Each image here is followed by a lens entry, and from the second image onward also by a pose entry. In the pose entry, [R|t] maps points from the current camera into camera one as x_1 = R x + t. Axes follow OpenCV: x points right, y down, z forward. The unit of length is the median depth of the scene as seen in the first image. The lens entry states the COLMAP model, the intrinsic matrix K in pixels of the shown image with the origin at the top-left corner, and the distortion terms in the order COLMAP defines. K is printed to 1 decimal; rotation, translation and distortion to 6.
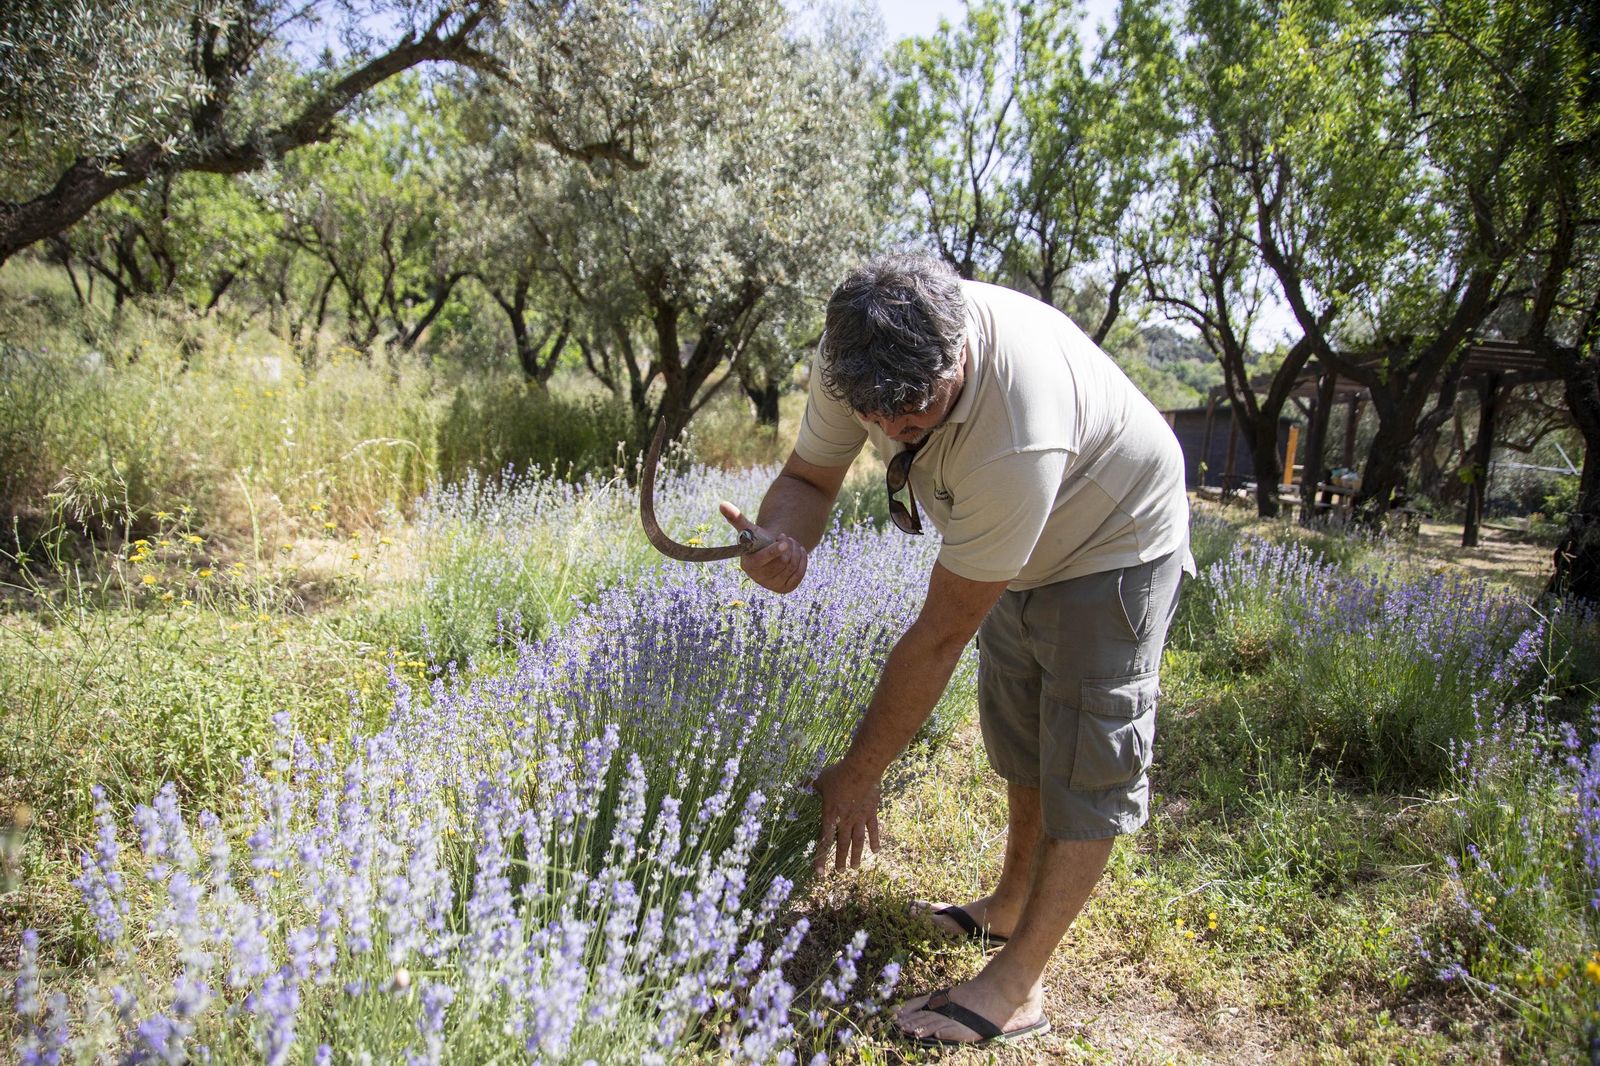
lens RADIAL K [[1240.2, 0, 800.0], [0, 1240.2, 533.0], [0, 0, 1]] dist [-0.011786, -0.003596]
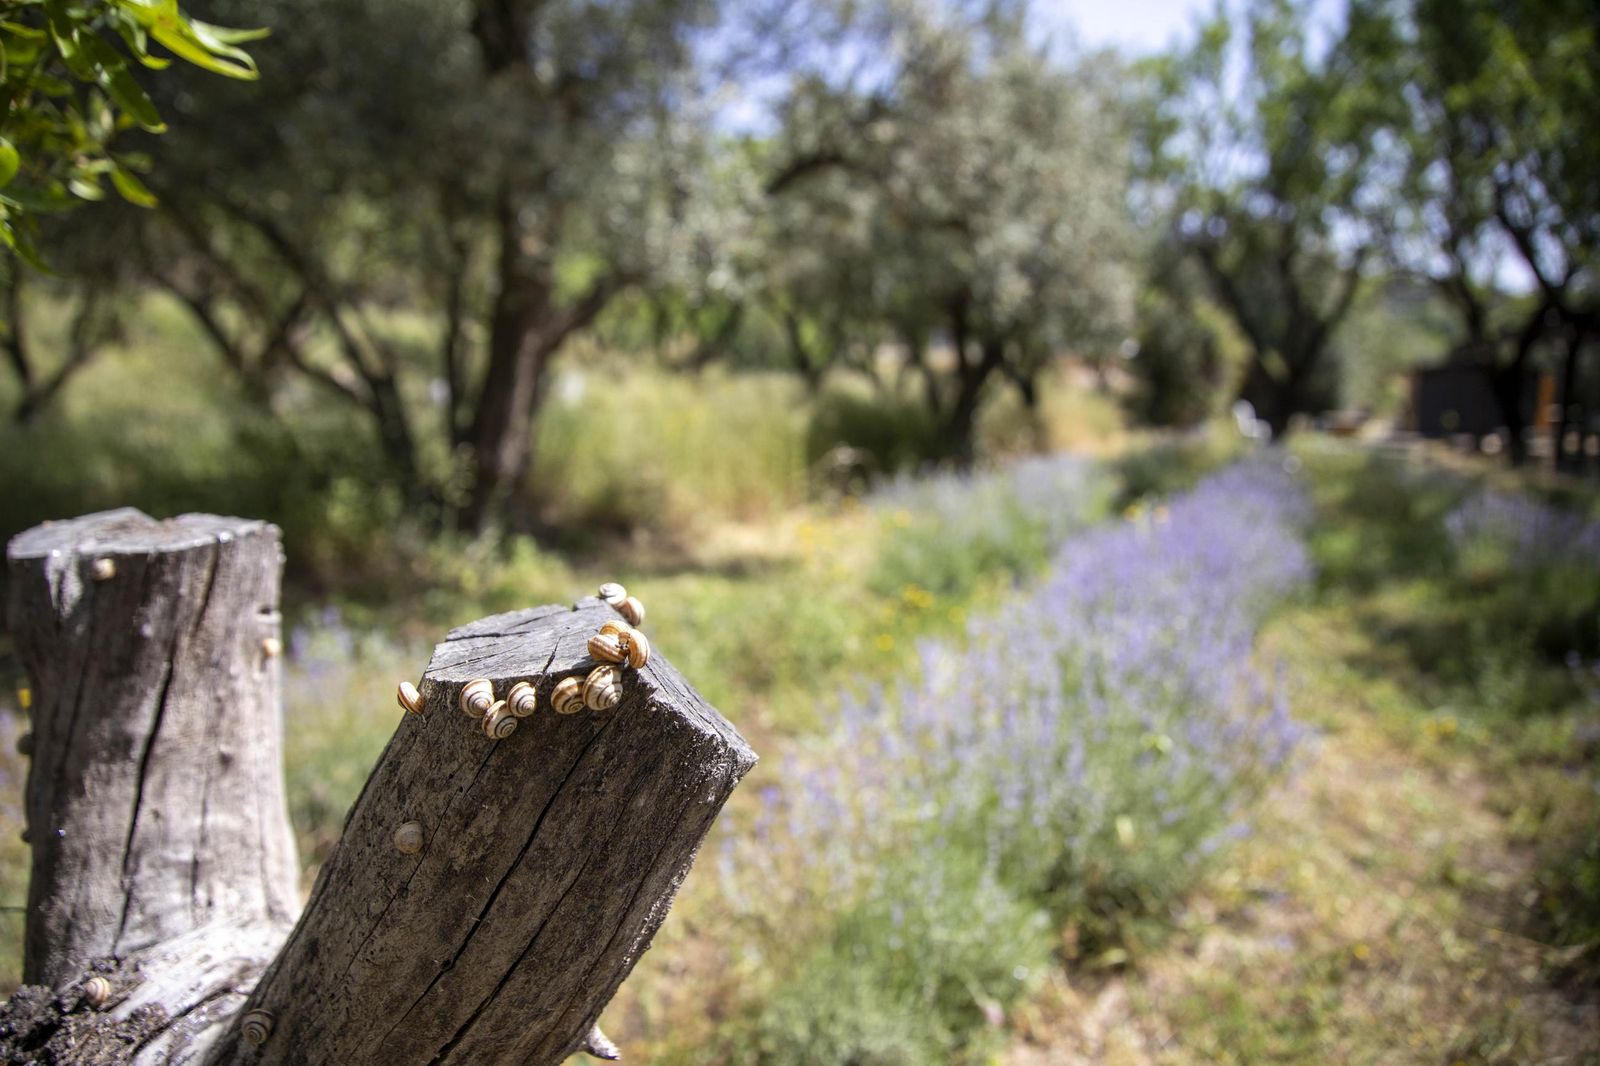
lens RADIAL K [[1240.2, 0, 800.0], [0, 1240.2, 533.0], [0, 0, 1]] dist [-0.011786, -0.003596]
pose [[0.984291, -0.042877, -0.171266, -0.050343], [0.046207, 0.998812, 0.015505, -0.003335], [0.170397, -0.023175, 0.985103, -0.169168]]
